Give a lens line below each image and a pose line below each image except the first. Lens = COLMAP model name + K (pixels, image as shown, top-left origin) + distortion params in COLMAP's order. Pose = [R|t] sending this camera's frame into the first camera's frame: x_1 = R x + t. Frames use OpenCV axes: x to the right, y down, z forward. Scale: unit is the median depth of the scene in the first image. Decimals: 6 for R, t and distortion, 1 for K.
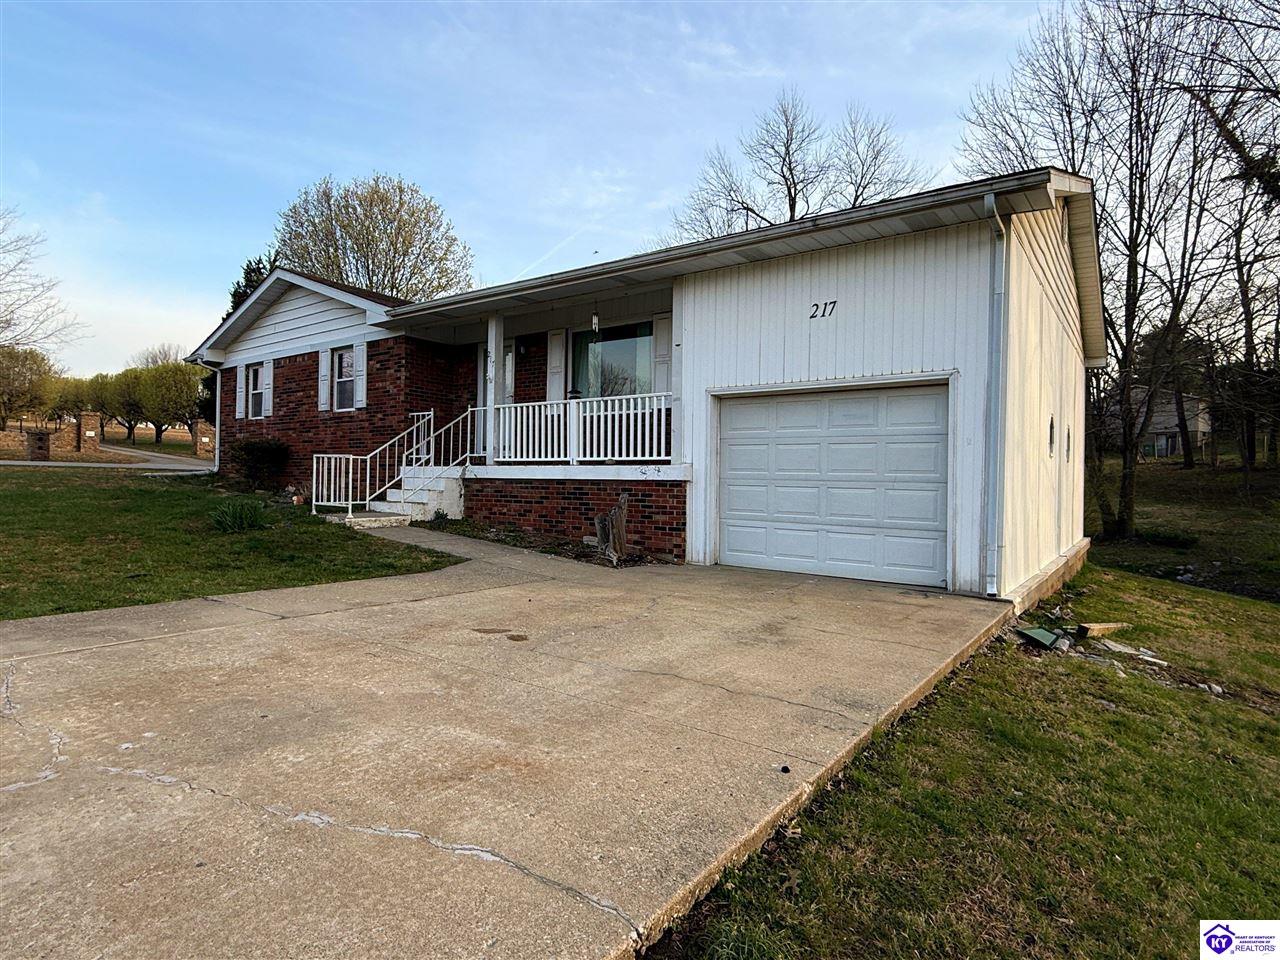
lens RADIAL K [[704.8, 0, 640.2], [0, 704.8, 482.2], [0, 0, 1]] dist [-0.001872, 0.000115]
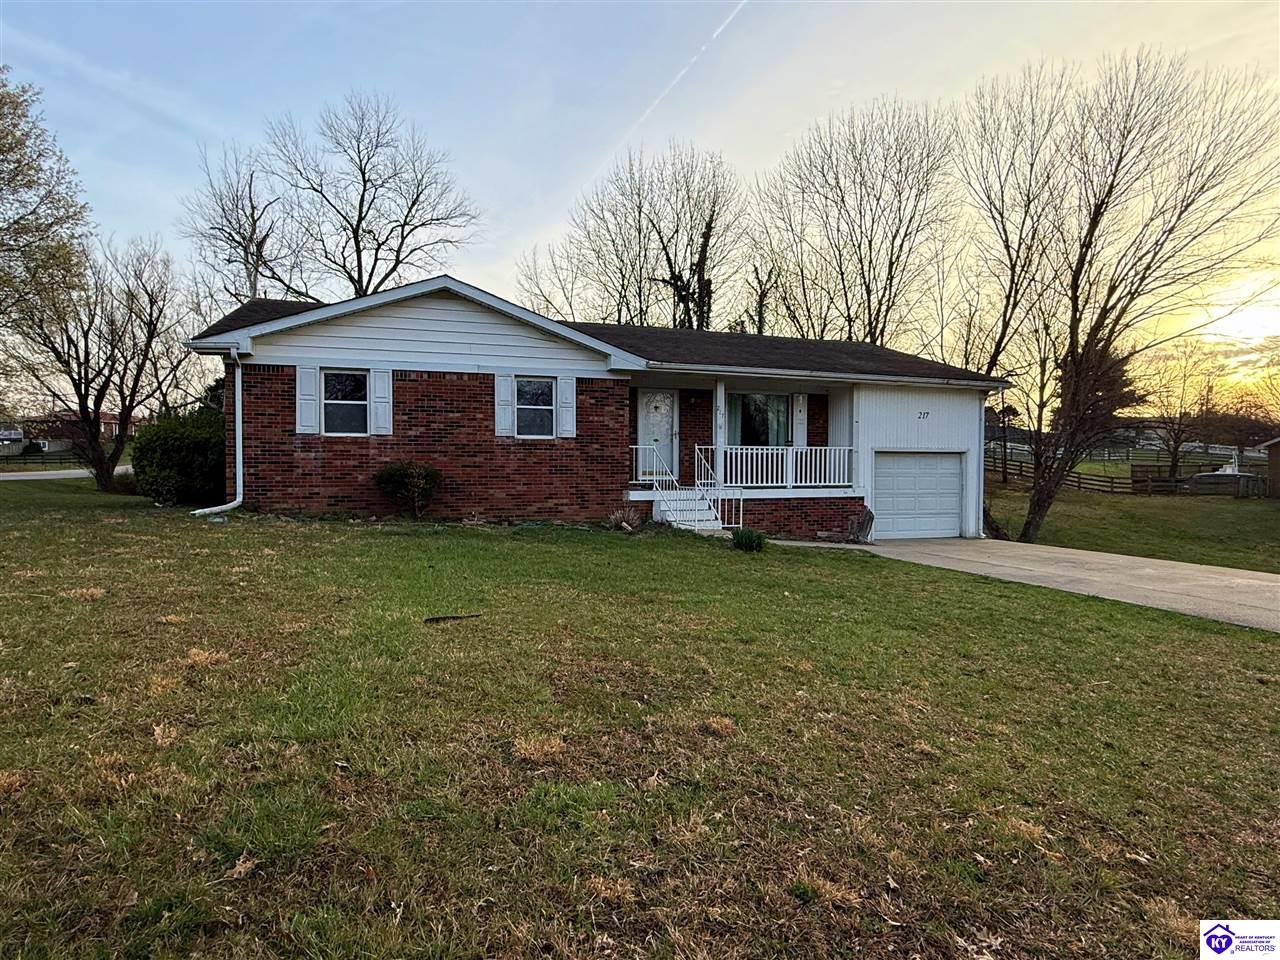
lens RADIAL K [[704.8, 0, 637.2], [0, 704.8, 476.2], [0, 0, 1]] dist [-0.001872, 0.000115]
pose [[0.569864, -0.025901, 0.821331, -1.667309], [0.007819, 0.999629, 0.026099, -0.100182], [-0.821702, -0.008451, 0.569855, 0.405796]]
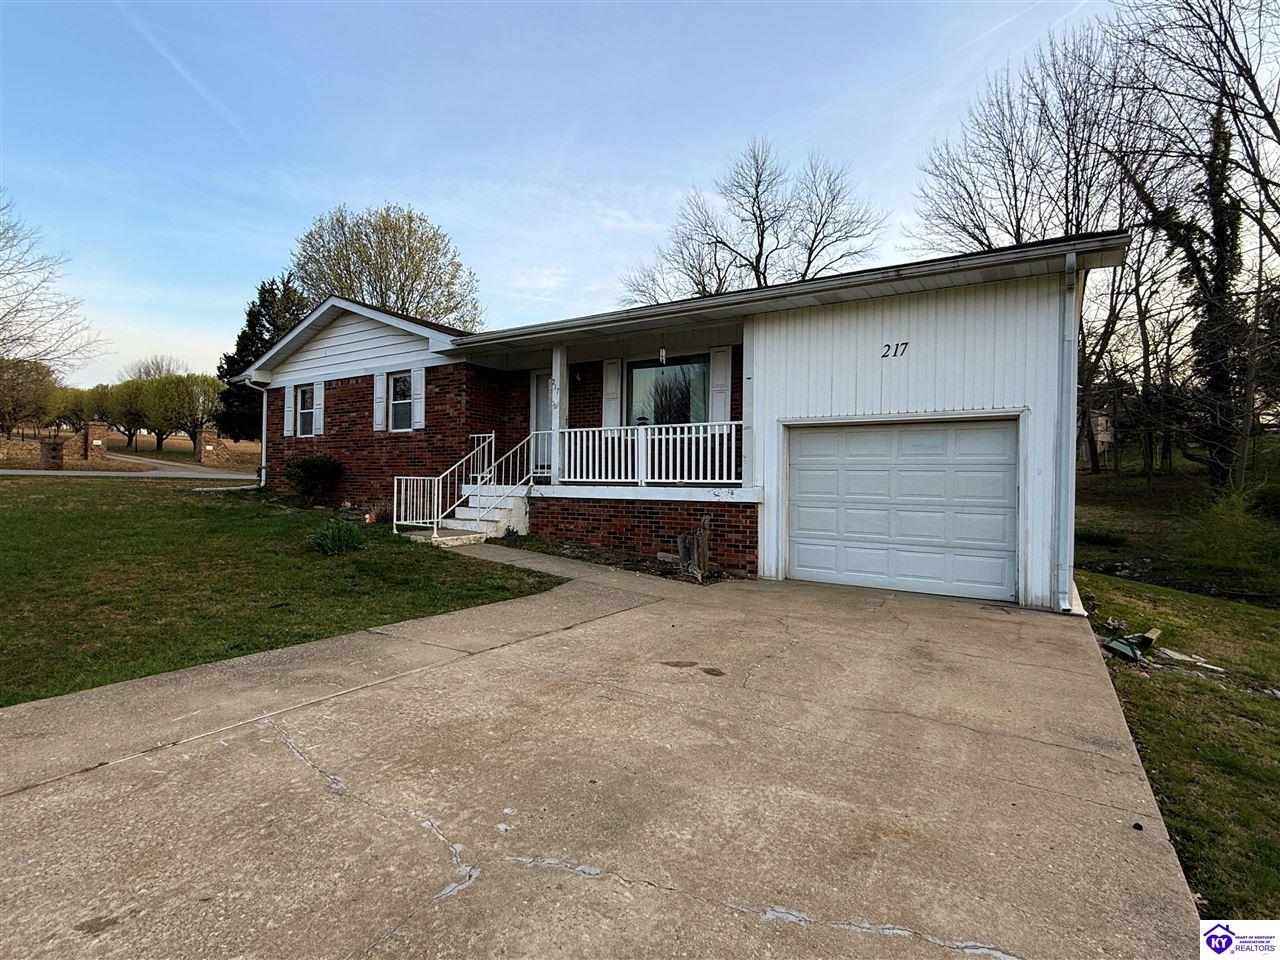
lens RADIAL K [[634.6, 0, 640.1], [0, 634.6, 479.9], [0, 0, 1]] dist [-0.001638, -0.000786]
pose [[0.997996, -0.002867, 0.063216, -0.167602], [0.003166, 0.999984, -0.004634, -0.030928], [-0.063202, 0.004825, 0.997989, 0.026908]]
